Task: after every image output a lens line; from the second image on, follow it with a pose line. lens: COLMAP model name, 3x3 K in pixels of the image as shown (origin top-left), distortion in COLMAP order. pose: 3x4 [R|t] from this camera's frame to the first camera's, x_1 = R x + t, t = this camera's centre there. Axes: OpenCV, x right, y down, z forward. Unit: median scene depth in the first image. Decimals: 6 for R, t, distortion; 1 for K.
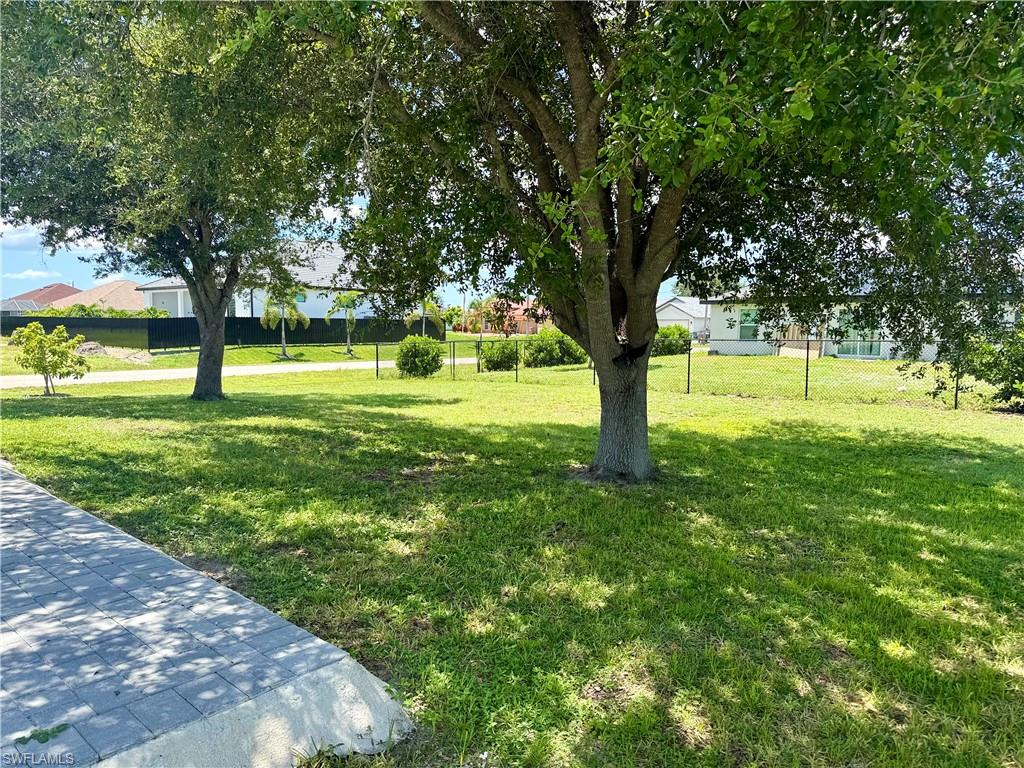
lens RADIAL K [[727.6, 0, 509.6], [0, 727.6, 386.3], [0, 0, 1]] dist [0.081552, -0.011608]
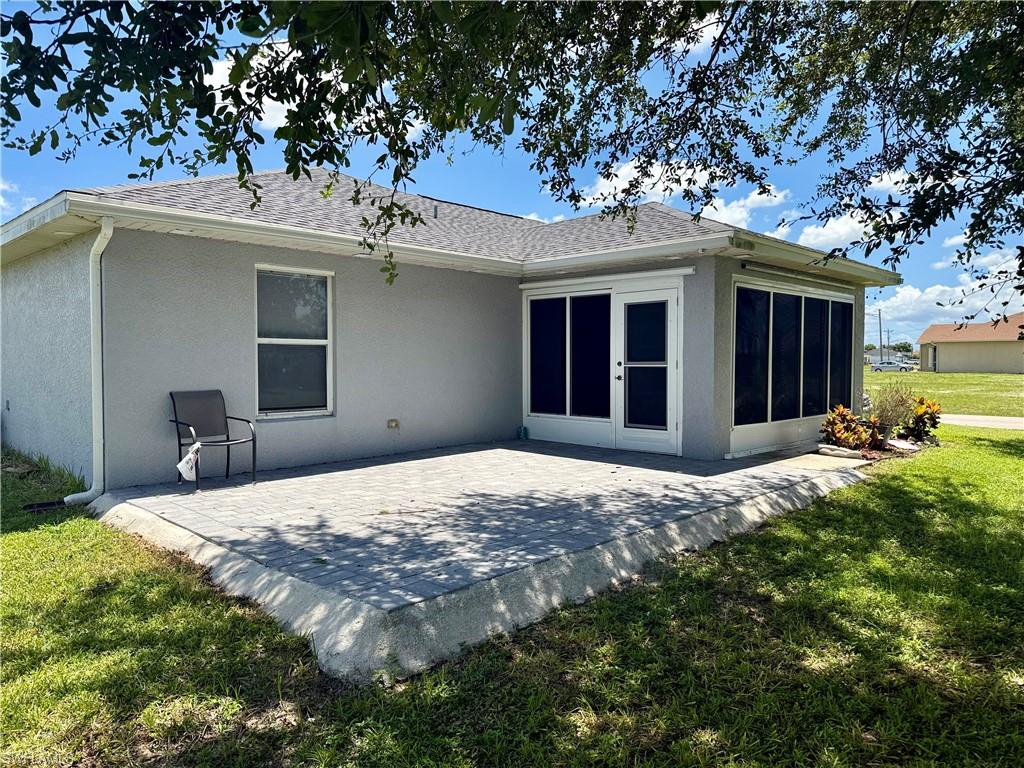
lens RADIAL K [[727.6, 0, 509.3], [0, 727.6, 381.8], [0, 0, 1]] dist [0.081552, -0.011608]
pose [[-0.020878, 0.011457, -0.999716, 0.926565], [-0.093153, 0.995562, 0.013355, -0.045190], [0.995433, 0.093405, -0.019718, 1.106750]]
